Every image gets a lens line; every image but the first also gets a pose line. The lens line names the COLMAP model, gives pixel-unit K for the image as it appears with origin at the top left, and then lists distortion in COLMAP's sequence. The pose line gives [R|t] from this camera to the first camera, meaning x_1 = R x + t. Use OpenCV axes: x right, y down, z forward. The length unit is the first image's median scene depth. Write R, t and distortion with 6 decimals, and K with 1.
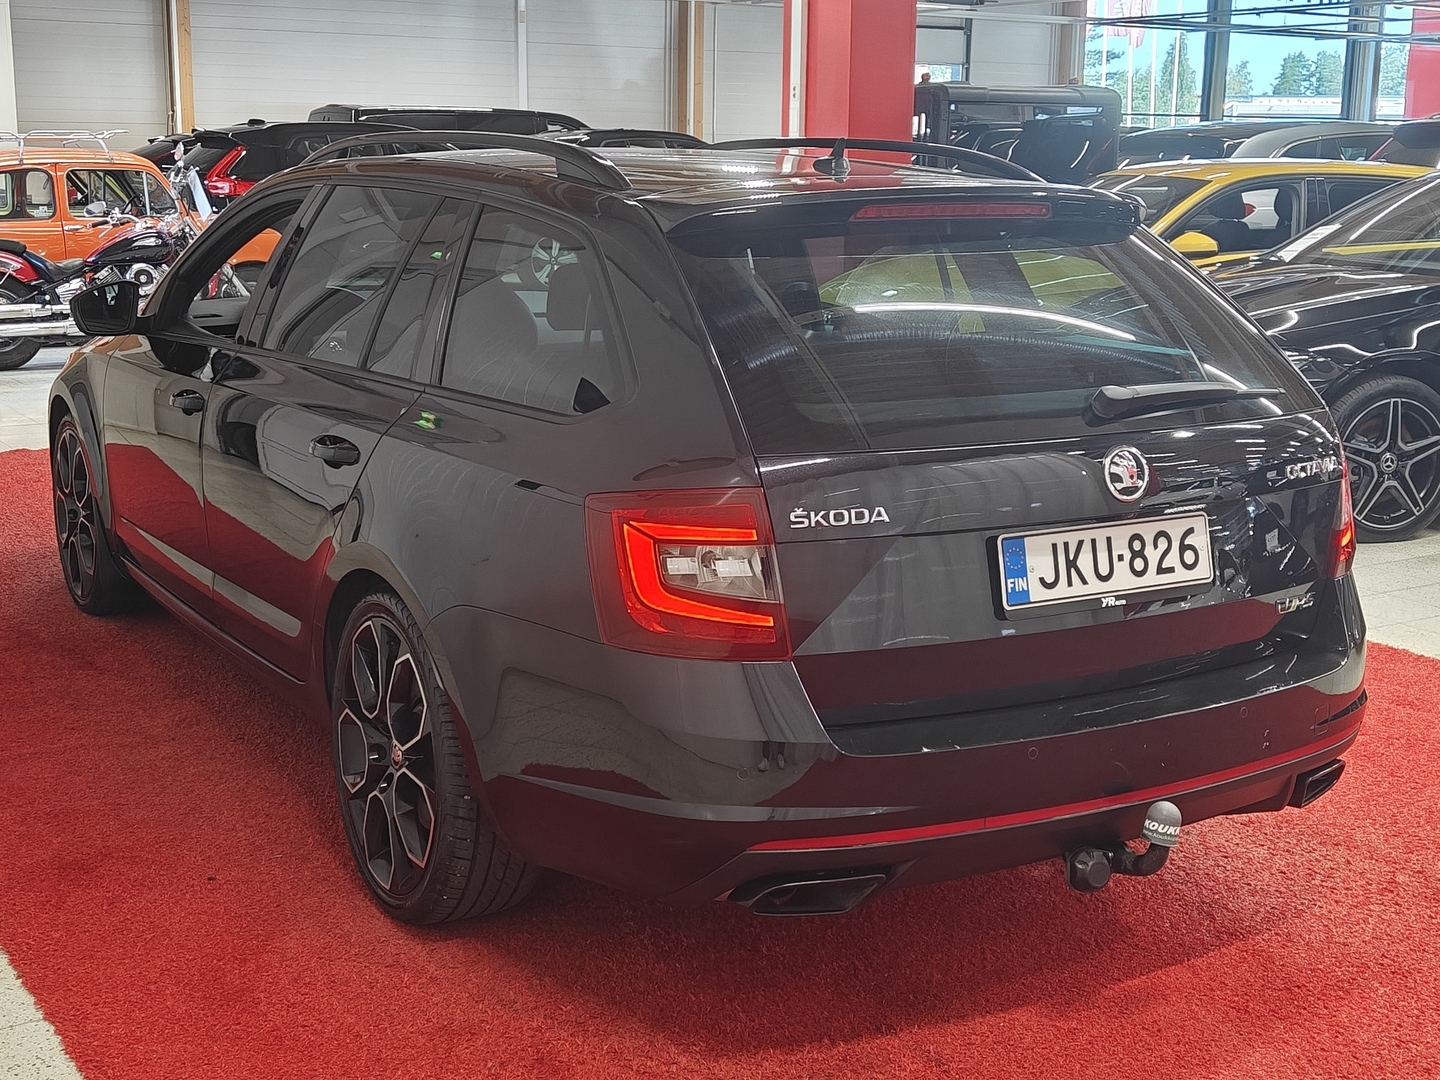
lens RADIAL K [[1872.8, 0, 720.0], [0, 1872.8, 540.0], [0, 0, 1]] dist [0.035187, 0.008928]
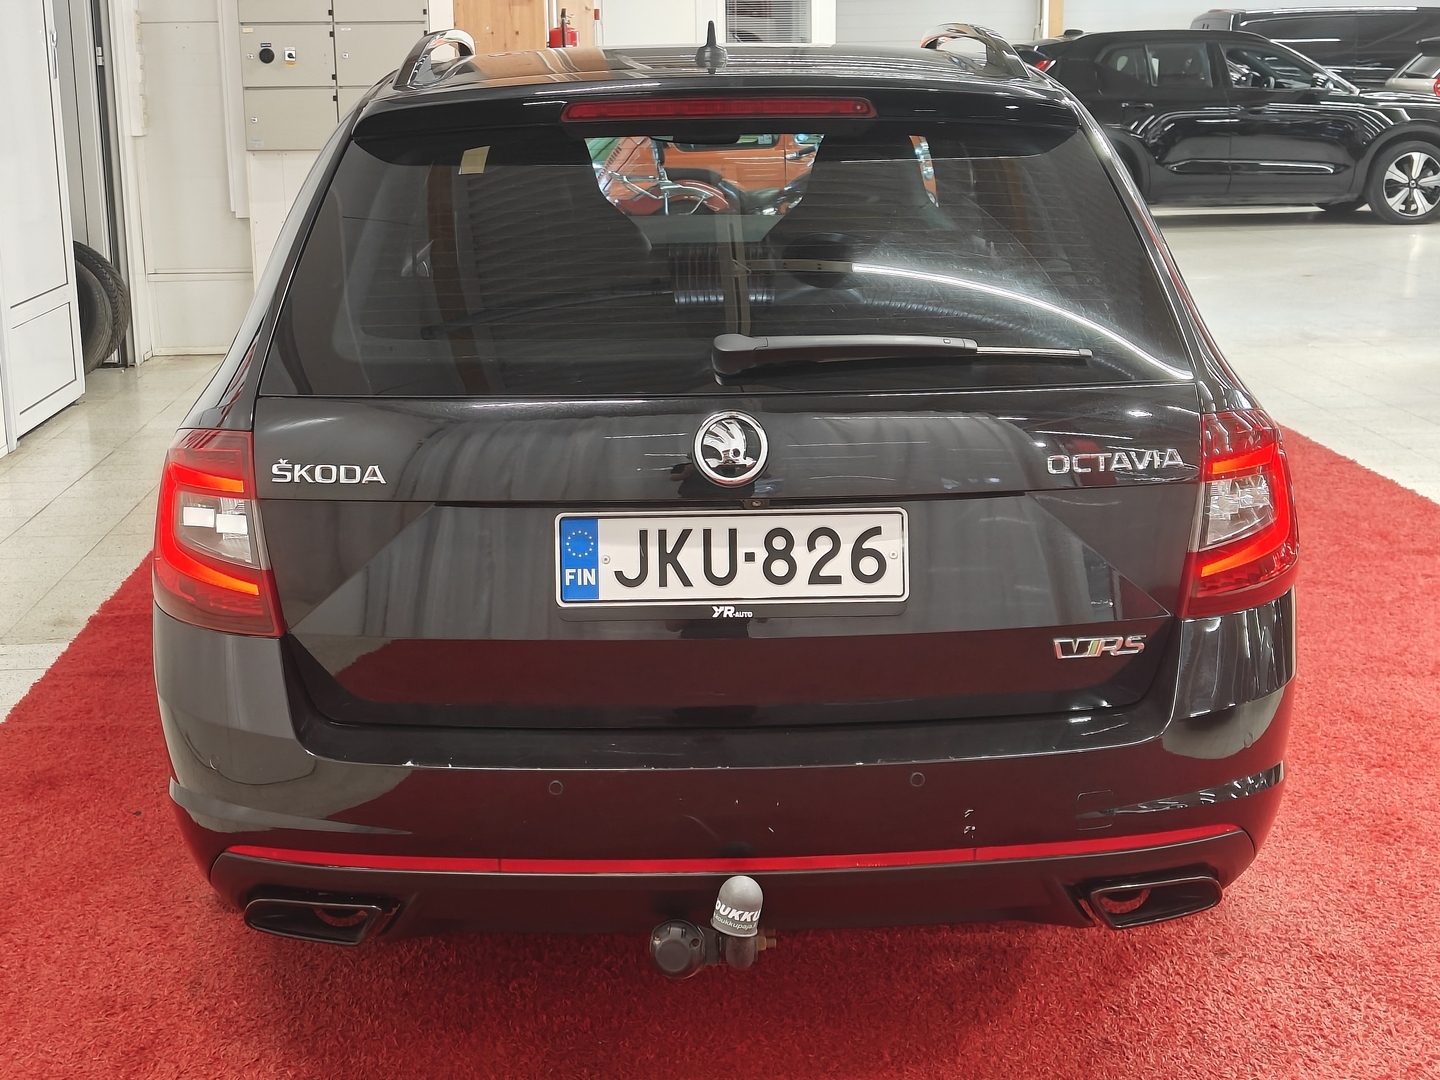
lens RADIAL K [[2051.7, 0, 720.0], [0, 2051.7, 540.0], [0, 0, 1]] dist [0.052314, 0.017300]
pose [[0.883316, 0.086722, -0.460686, 0.601141], [-0.078553, 0.996226, 0.036917, -0.028233], [0.462149, 0.003579, 0.886795, 0.247774]]
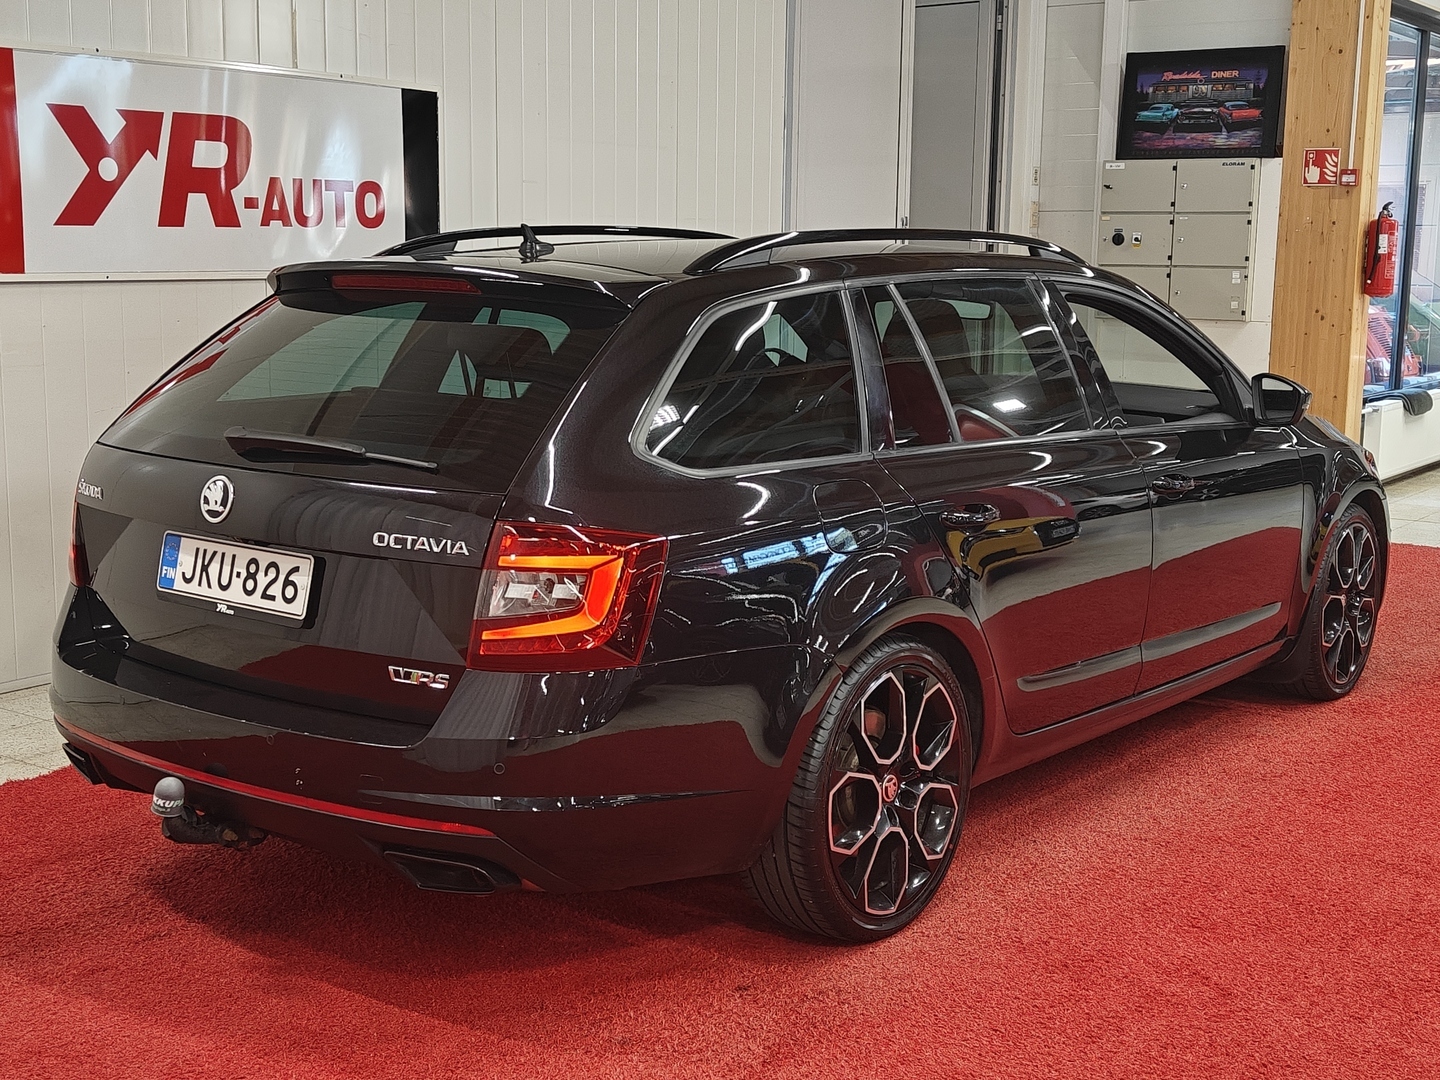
lens RADIAL K [[1858.5, 0, 816.3], [0, 1858.5, 541.1], [0, 0, 1]] dist [0.050260, 0.013060]
pose [[0.405362, 0.145153, -0.902559, 1.423099], [-0.202264, 0.977085, 0.066297, -0.162678], [0.891500, 0.155681, 0.425432, 0.836370]]
